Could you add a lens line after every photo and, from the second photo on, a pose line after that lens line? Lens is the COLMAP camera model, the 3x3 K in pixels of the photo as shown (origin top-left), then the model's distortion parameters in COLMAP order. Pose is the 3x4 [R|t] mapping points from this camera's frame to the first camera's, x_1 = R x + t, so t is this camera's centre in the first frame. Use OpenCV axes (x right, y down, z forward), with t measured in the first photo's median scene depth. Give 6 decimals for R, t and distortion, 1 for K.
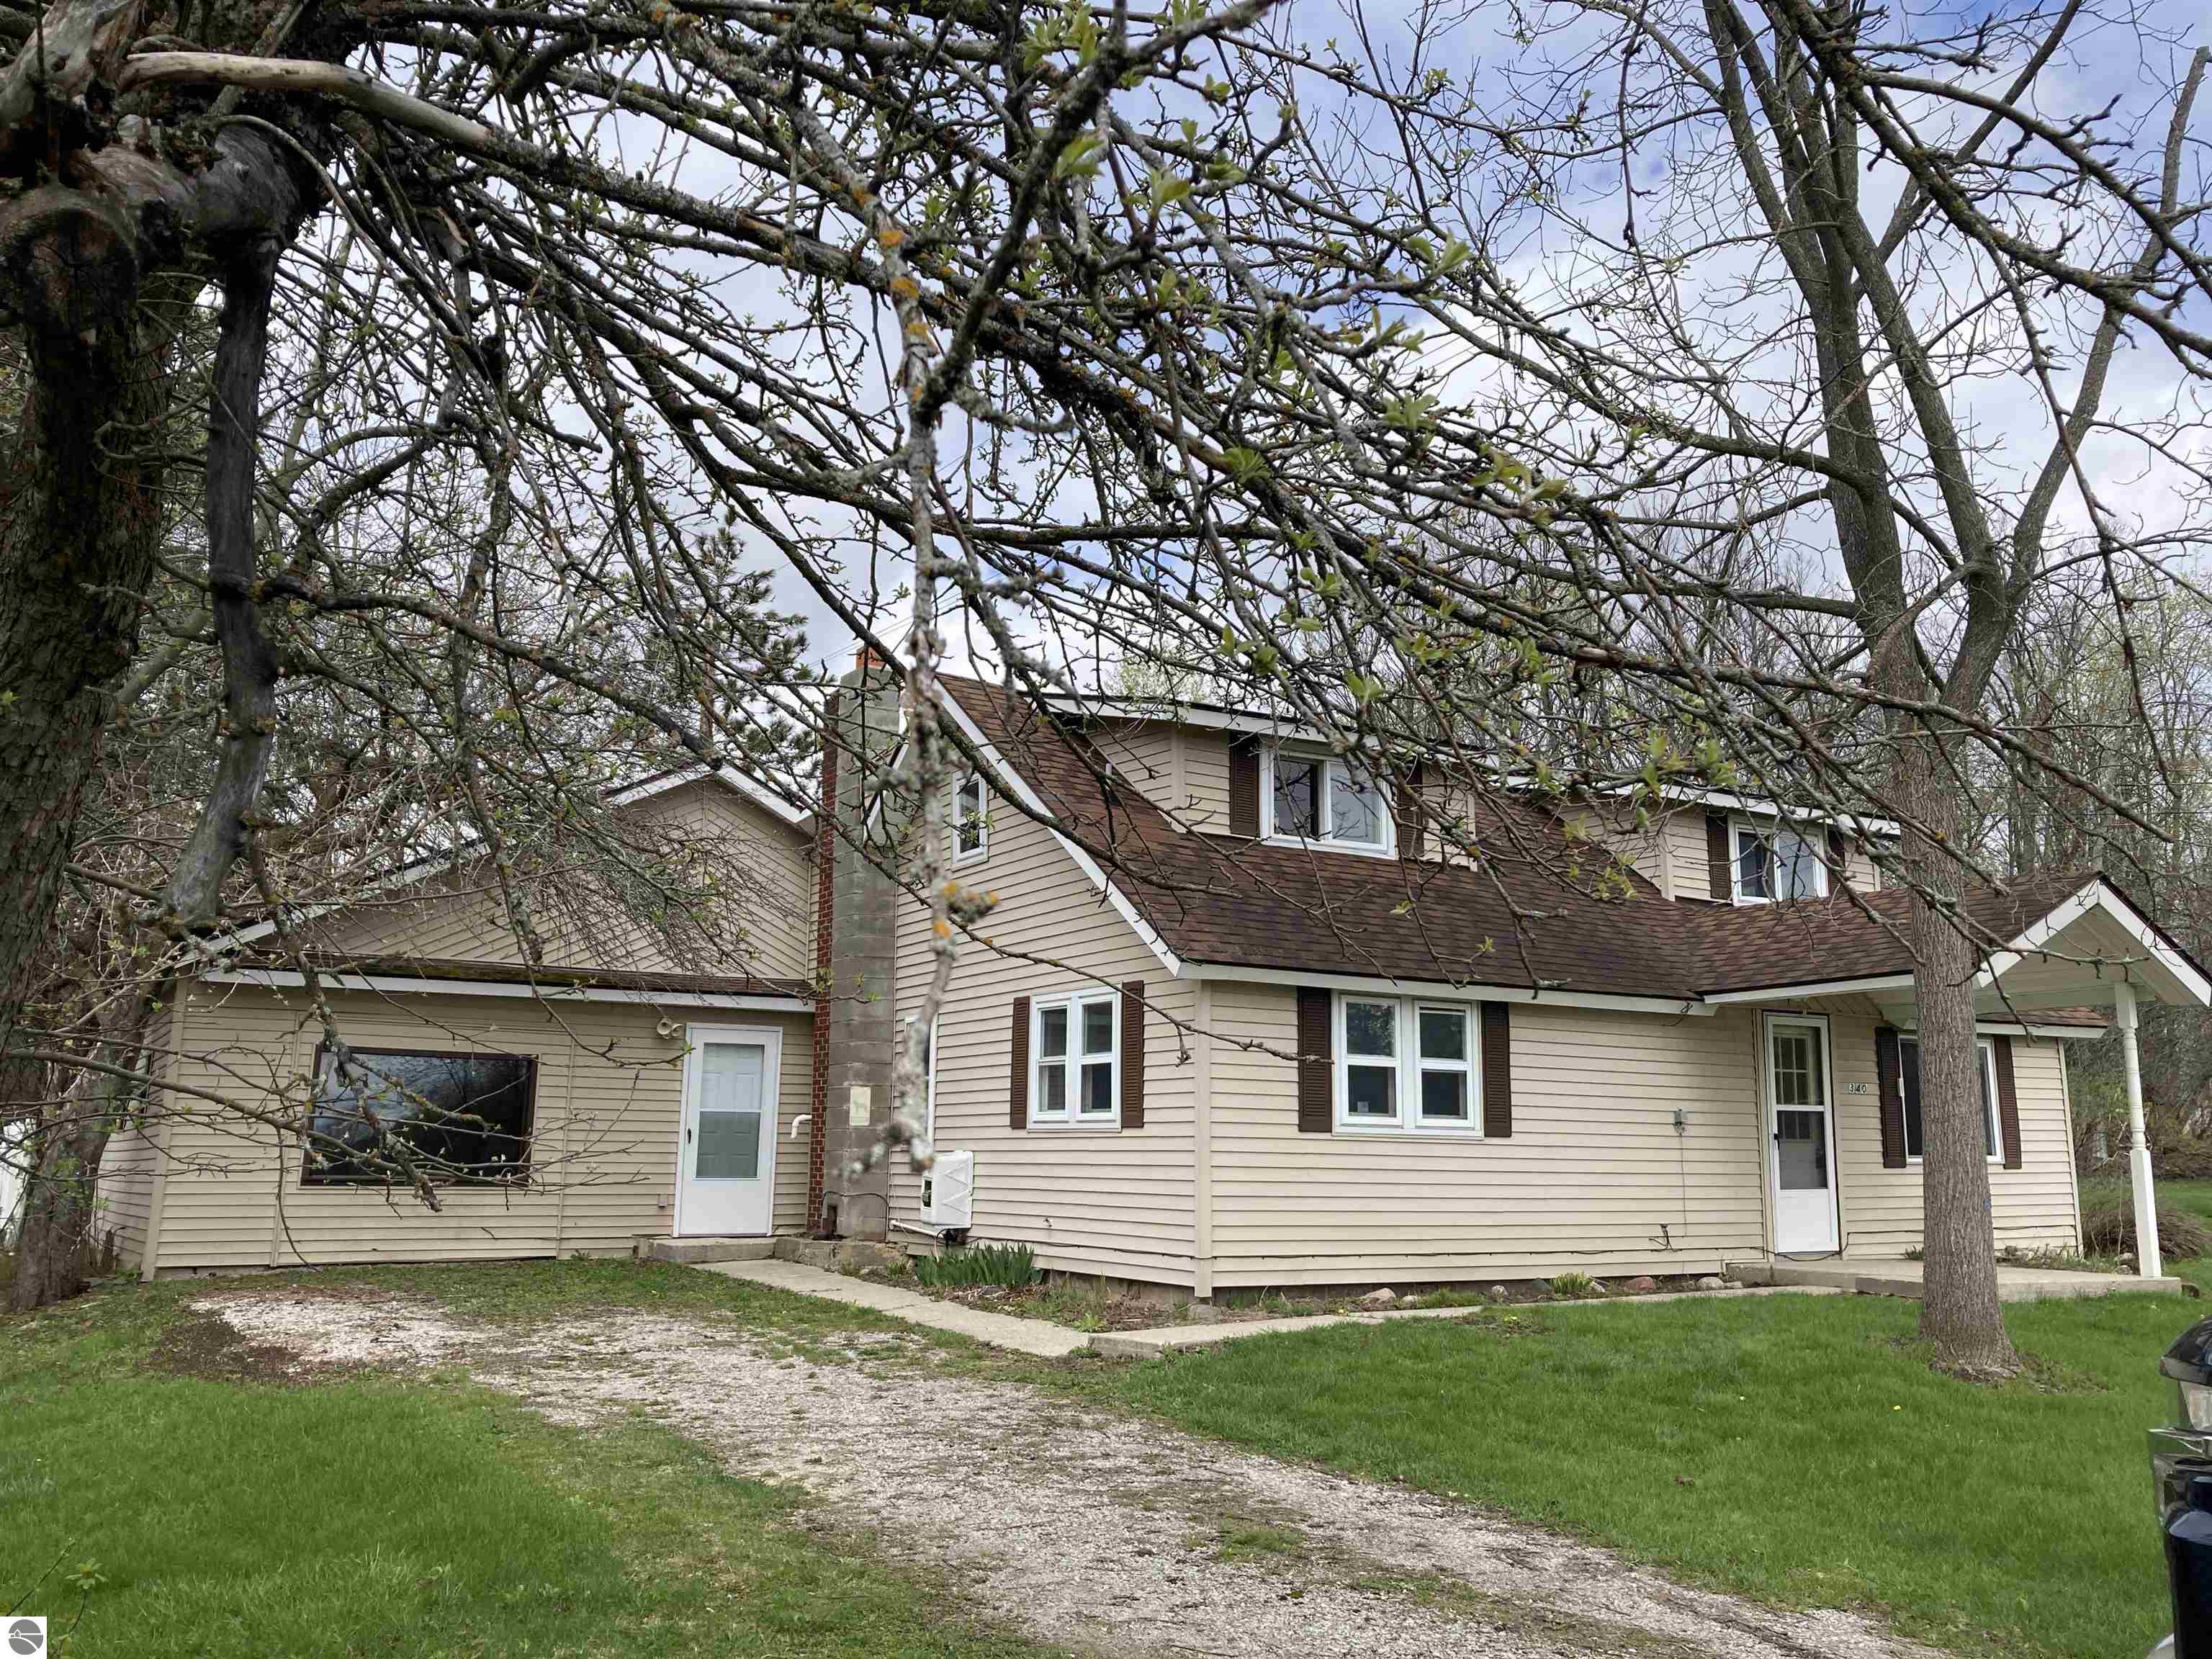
lens RADIAL K [[1802.8, 0, 1120.3], [0, 1802.8, 816.7], [0, 0, 1]] dist [0.029093, -0.012760]
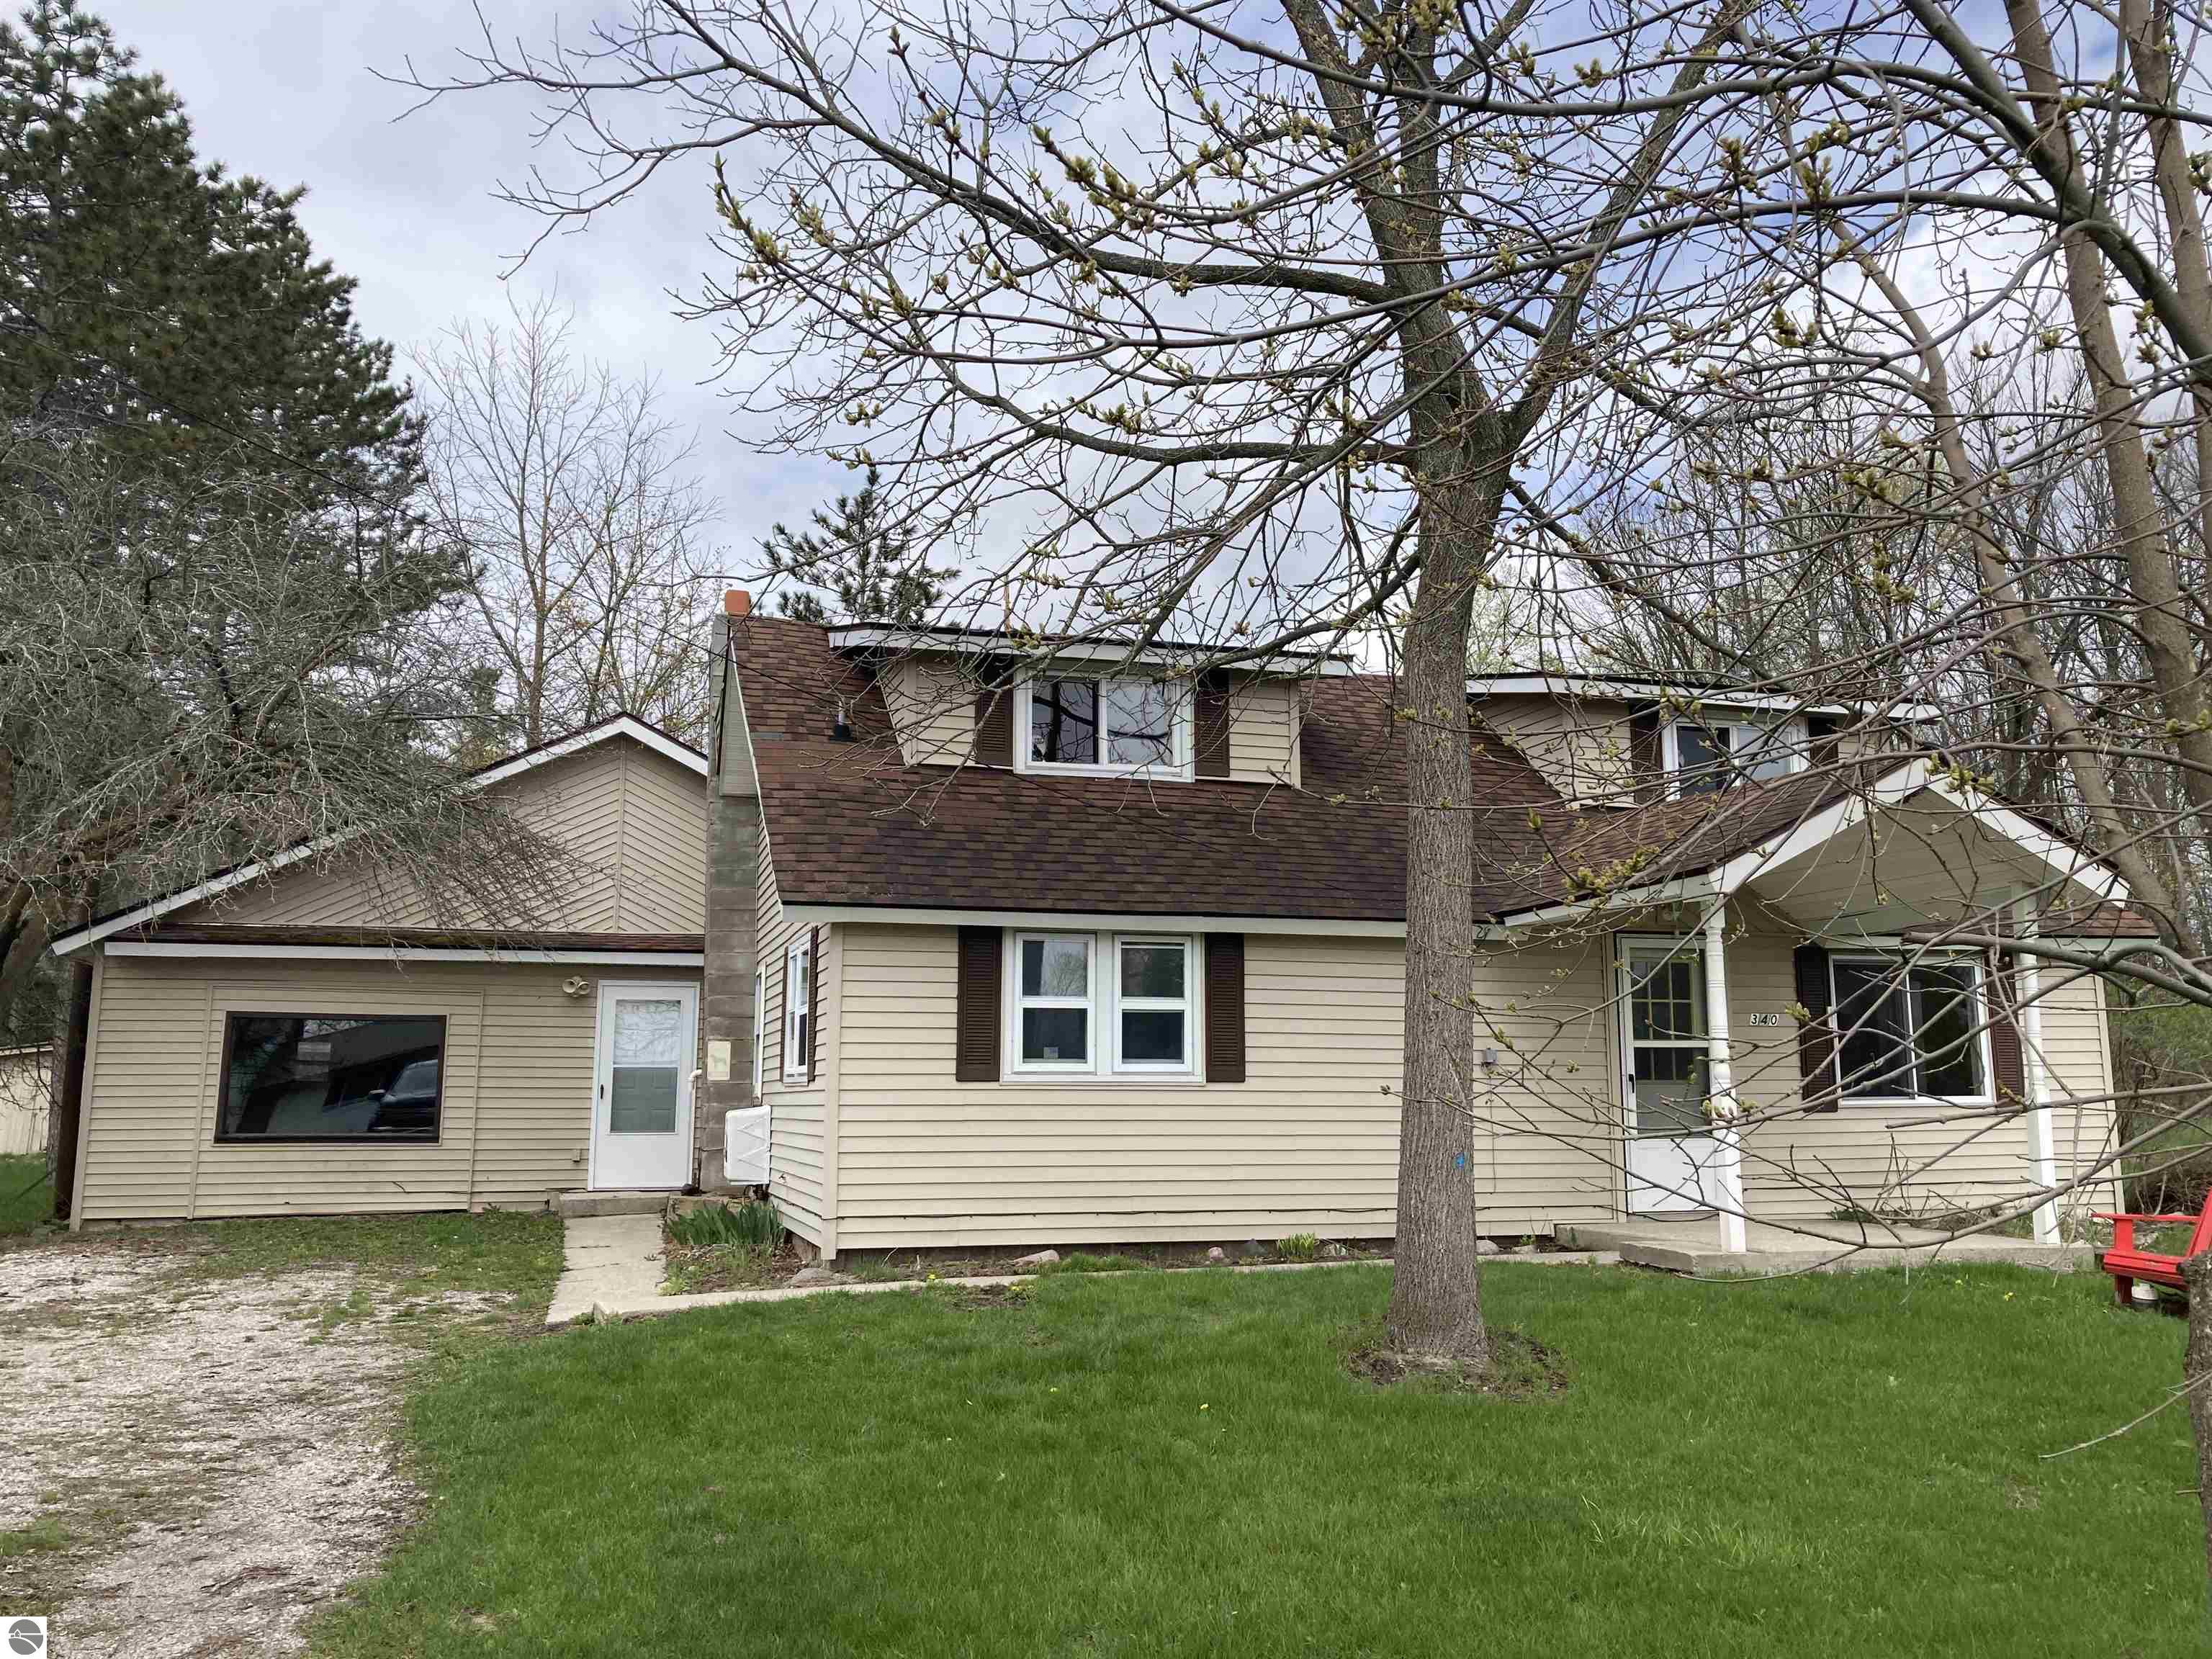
lens RADIAL K [[1802.8, 0, 1107.9], [0, 1802.8, 818.1], [0, 0, 1]] dist [0.029093, -0.012760]
pose [[0.966443, -0.052083, -0.251544, 0.379194], [0.059675, 0.997961, 0.022640, 0.021279], [0.249852, -0.036891, 0.967581, 0.117097]]
